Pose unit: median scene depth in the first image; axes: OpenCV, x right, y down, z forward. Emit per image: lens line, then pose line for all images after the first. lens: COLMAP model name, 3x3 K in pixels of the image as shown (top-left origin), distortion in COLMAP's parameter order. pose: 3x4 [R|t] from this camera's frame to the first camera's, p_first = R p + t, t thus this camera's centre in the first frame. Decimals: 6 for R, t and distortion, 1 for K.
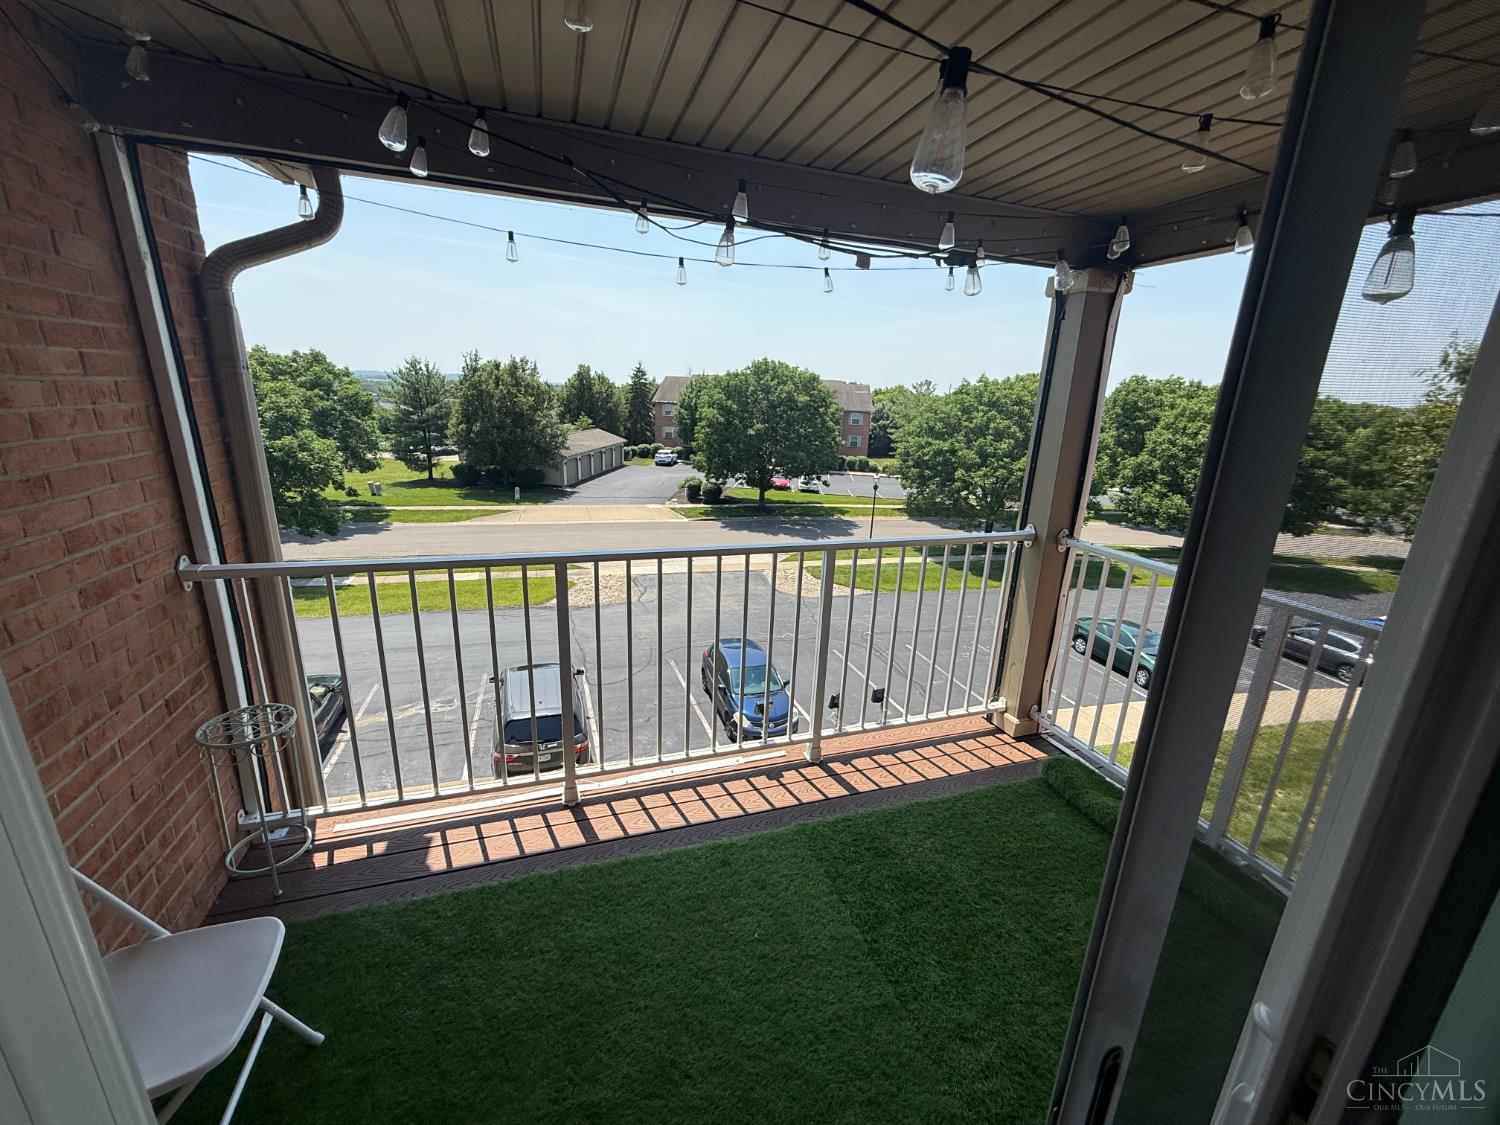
lens RADIAL K [[599.8, 0, 750.4], [0, 599.8, 567.3], [0, 0, 1]] dist [-0.002068, 0.000812]
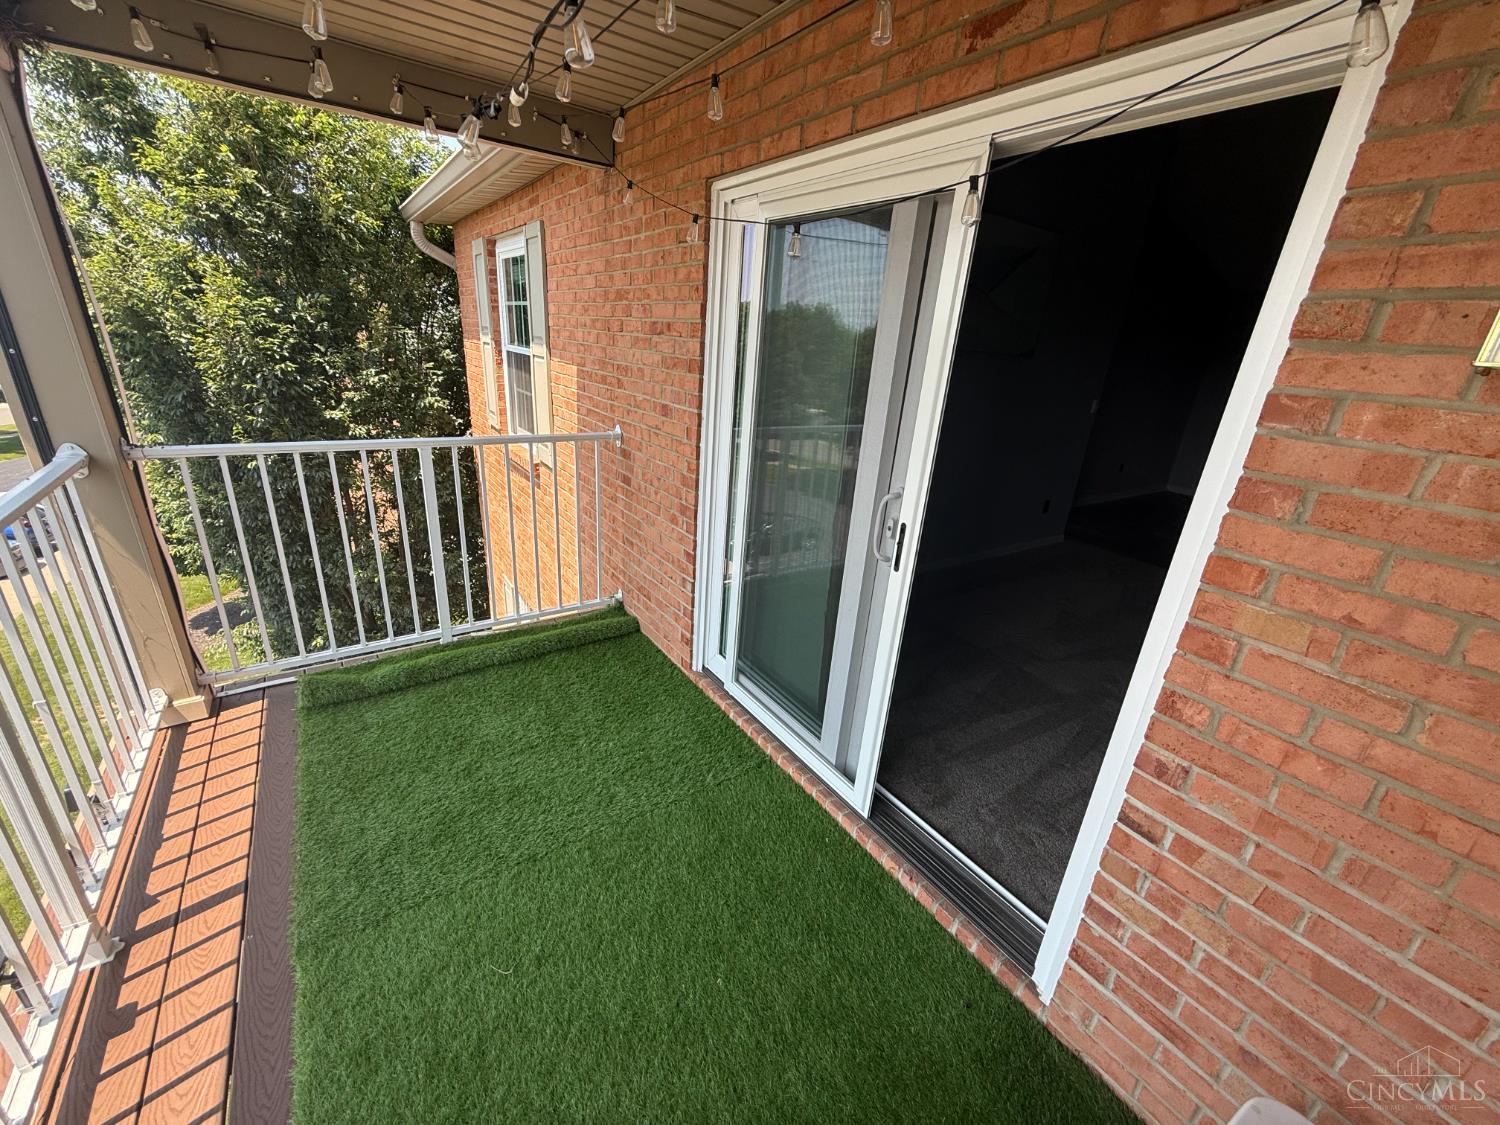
lens RADIAL K [[599.8, 0, 744.4], [0, 599.8, 562.1], [0, 0, 1]] dist [-0.002068, 0.000812]
pose [[-0.265370, -0.403274, 0.875756, -0.381439], [0.181742, 0.871116, 0.456208, -0.133202], [-0.946862, 0.280226, -0.157876, 0.435510]]
